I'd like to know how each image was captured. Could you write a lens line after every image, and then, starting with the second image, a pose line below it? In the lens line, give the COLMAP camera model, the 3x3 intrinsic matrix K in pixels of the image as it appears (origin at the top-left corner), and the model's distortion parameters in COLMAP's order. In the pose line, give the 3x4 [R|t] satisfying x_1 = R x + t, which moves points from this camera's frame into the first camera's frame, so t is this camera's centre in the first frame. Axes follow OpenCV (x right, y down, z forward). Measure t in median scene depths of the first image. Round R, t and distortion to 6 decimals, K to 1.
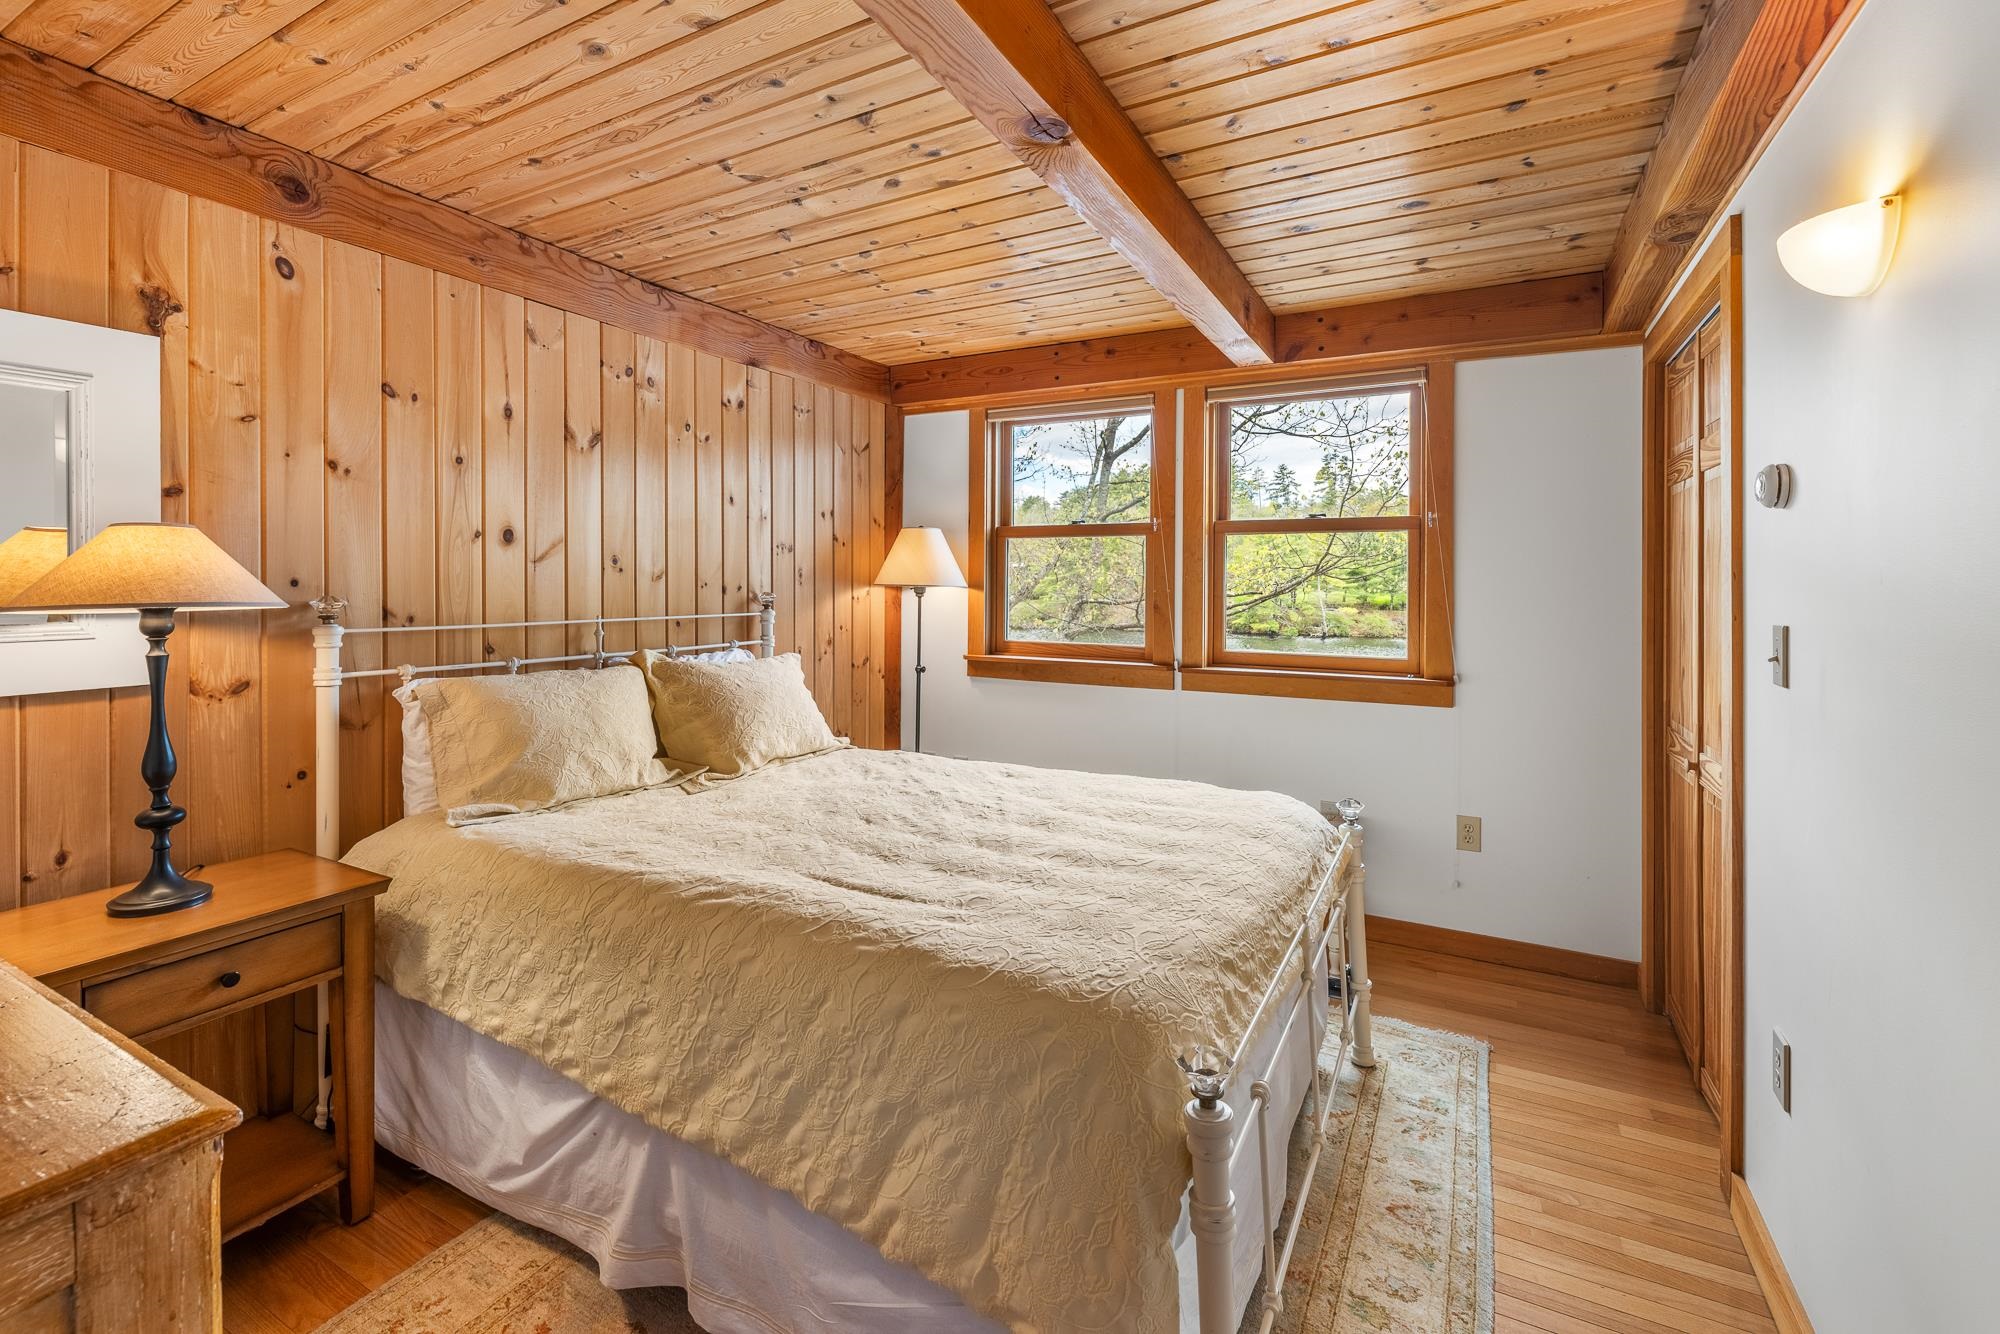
lens RADIAL K [[894.5, 0, 999.3], [0, 894.5, 582.7], [0, 0, 1]] dist [0.001378, -0.000068]
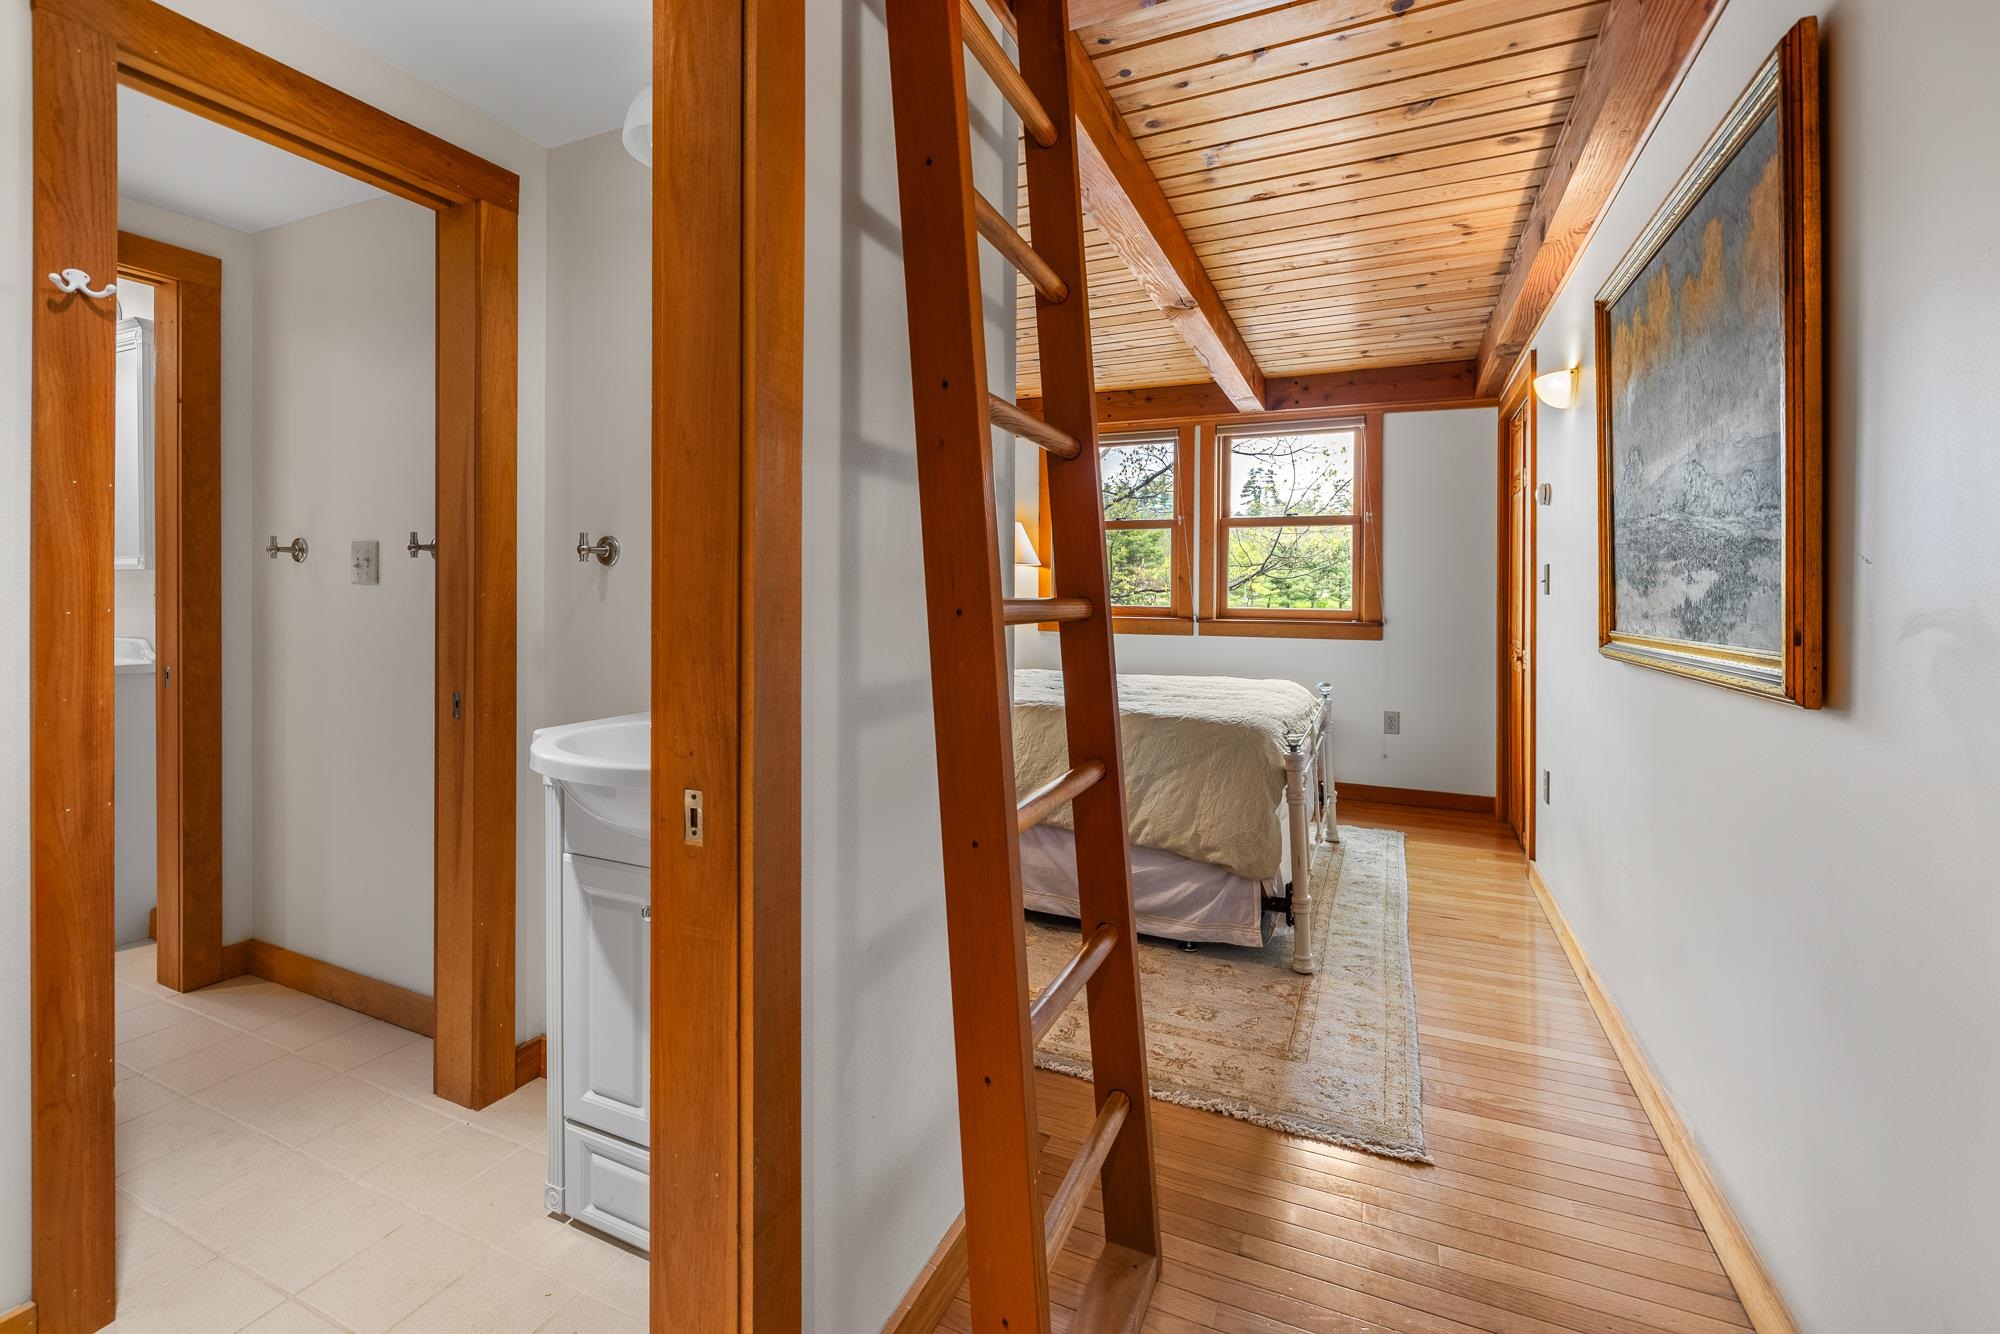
lens RADIAL K [[868.6, 0, 1010.6], [0, 868.6, 589.9], [0, 0, 1]] dist [0.000305, 0.000033]
pose [[0.996842, 0.002338, 0.079379, -0.253082], [-0.002375, 0.999997, 0.000380, 0.057284], [-0.079378, -0.000568, 0.996844, -0.446555]]
